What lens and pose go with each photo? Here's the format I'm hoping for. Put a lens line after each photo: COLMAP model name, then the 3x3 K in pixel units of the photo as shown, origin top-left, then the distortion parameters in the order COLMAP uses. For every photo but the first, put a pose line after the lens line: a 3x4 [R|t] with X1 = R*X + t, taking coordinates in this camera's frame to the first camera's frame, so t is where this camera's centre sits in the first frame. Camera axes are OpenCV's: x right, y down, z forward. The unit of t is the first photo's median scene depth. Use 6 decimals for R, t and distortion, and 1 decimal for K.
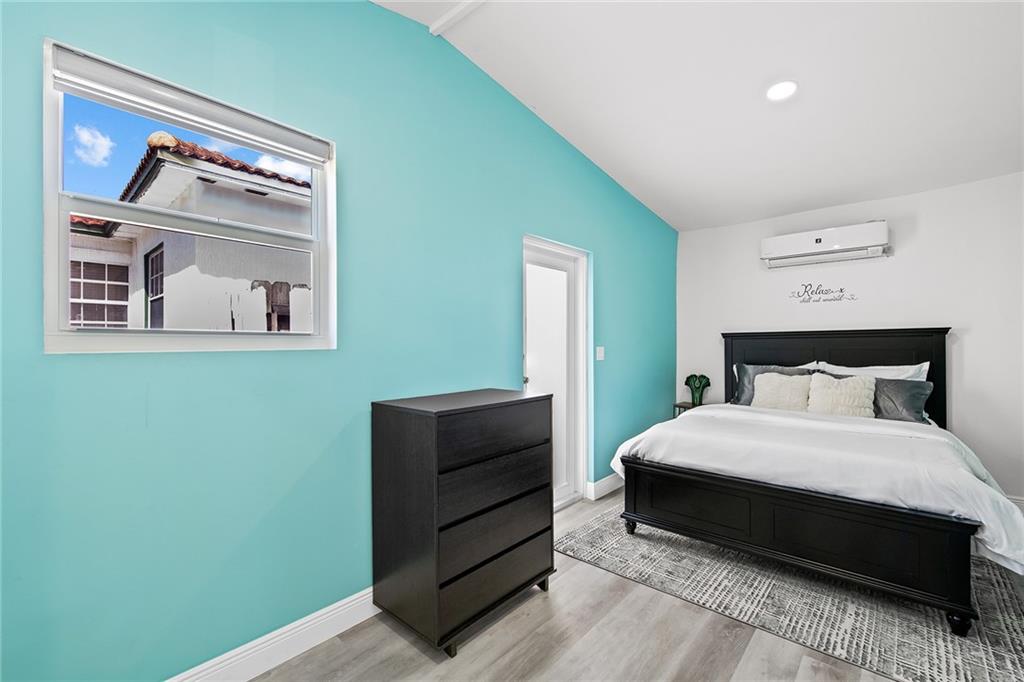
lens RADIAL K [[434.9, 0, 512.0], [0, 434.9, 341.0], [0, 0, 1]] dist [0.018878, 0.000045]
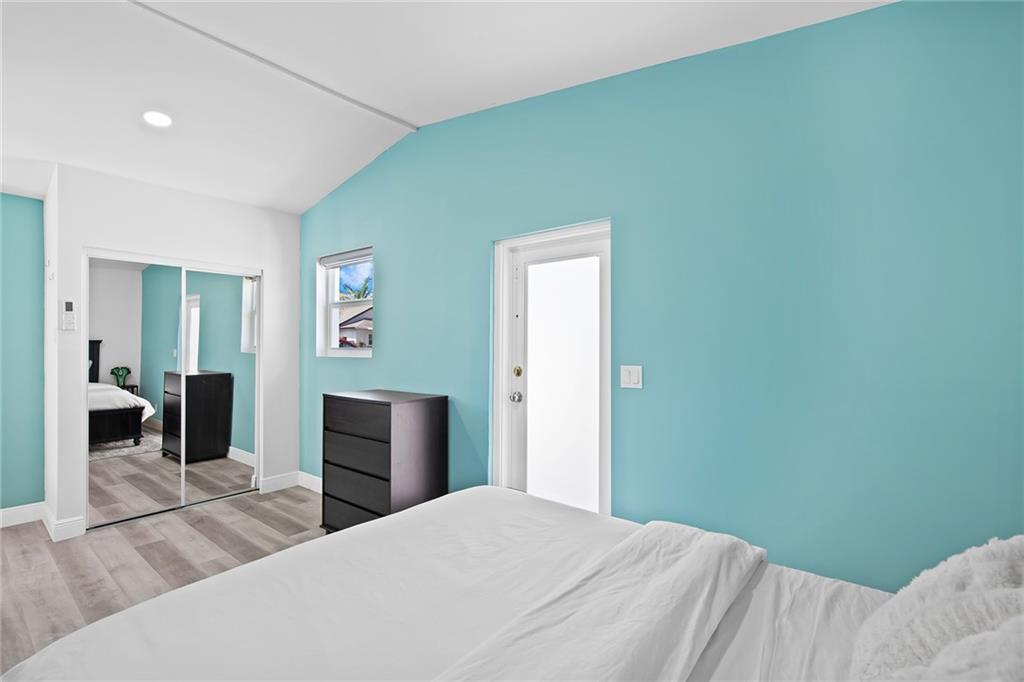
lens RADIAL K [[455.6, 0, 512.4], [0, 455.6, 338.4], [0, 0, 1]] dist [0.003180, -0.000312]
pose [[0.050305, -0.008067, -0.998701, 0.952408], [0.008372, 0.999936, -0.007656, -0.025490], [0.998699, -0.007976, 0.050369, 0.926203]]
